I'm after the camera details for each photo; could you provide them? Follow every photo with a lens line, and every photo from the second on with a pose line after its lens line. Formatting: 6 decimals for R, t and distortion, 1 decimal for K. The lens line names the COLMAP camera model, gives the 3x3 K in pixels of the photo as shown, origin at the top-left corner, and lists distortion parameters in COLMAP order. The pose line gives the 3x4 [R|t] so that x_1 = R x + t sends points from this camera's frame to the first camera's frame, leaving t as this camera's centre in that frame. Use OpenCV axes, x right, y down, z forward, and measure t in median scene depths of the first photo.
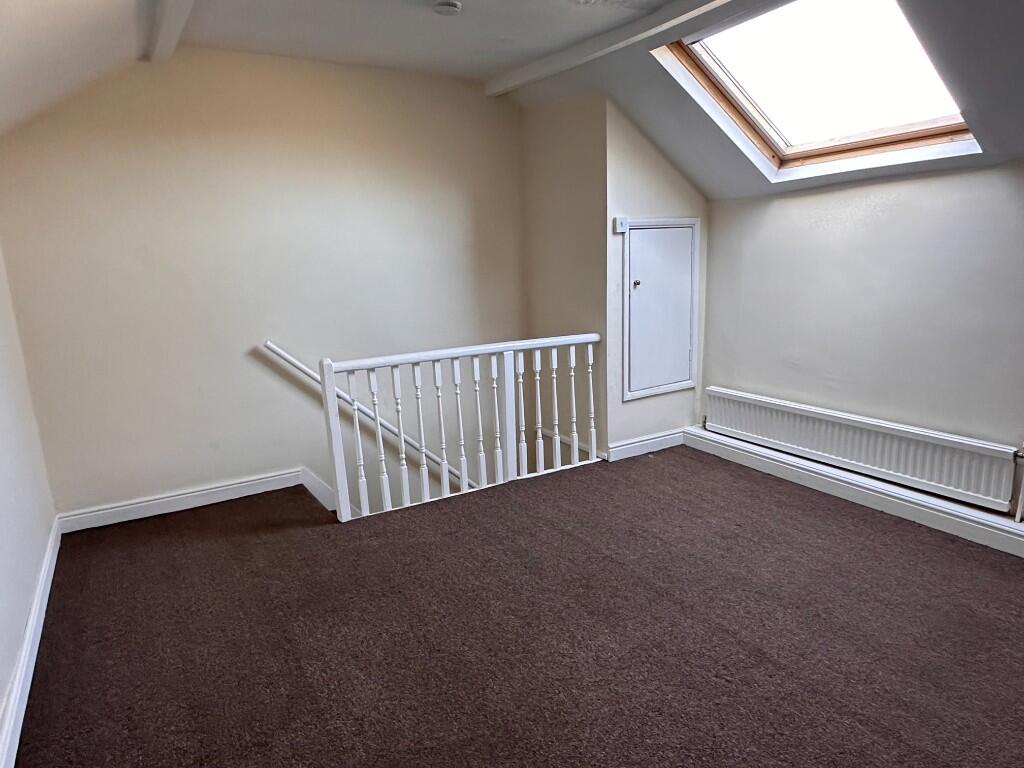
lens RADIAL K [[641.5, 0, 510.2], [0, 641.5, 383.1], [0, 0, 1]] dist [-0.008630, 0.003243]
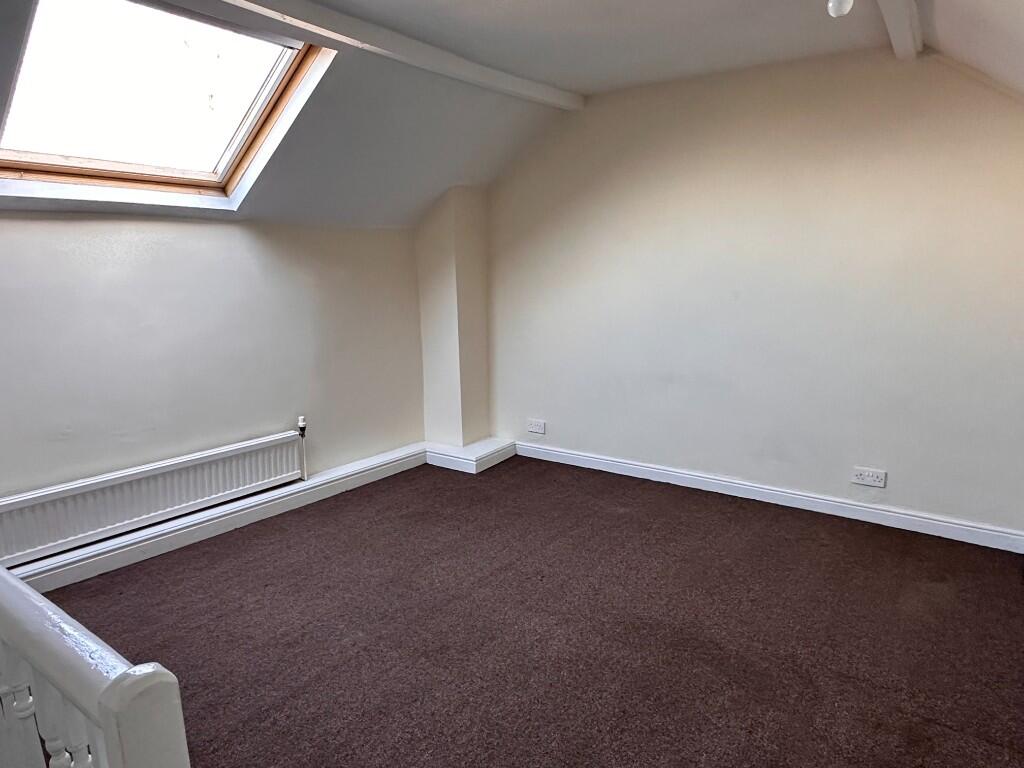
lens RADIAL K [[641.5, 0, 510.0], [0, 641.5, 387.8], [0, 0, 1]] dist [-0.008630, 0.003243]
pose [[-0.397141, -0.120806, 0.909772, -0.595047], [0.205125, 0.954537, 0.216293, -0.177183], [-0.894541, 0.272516, -0.354305, 0.983244]]
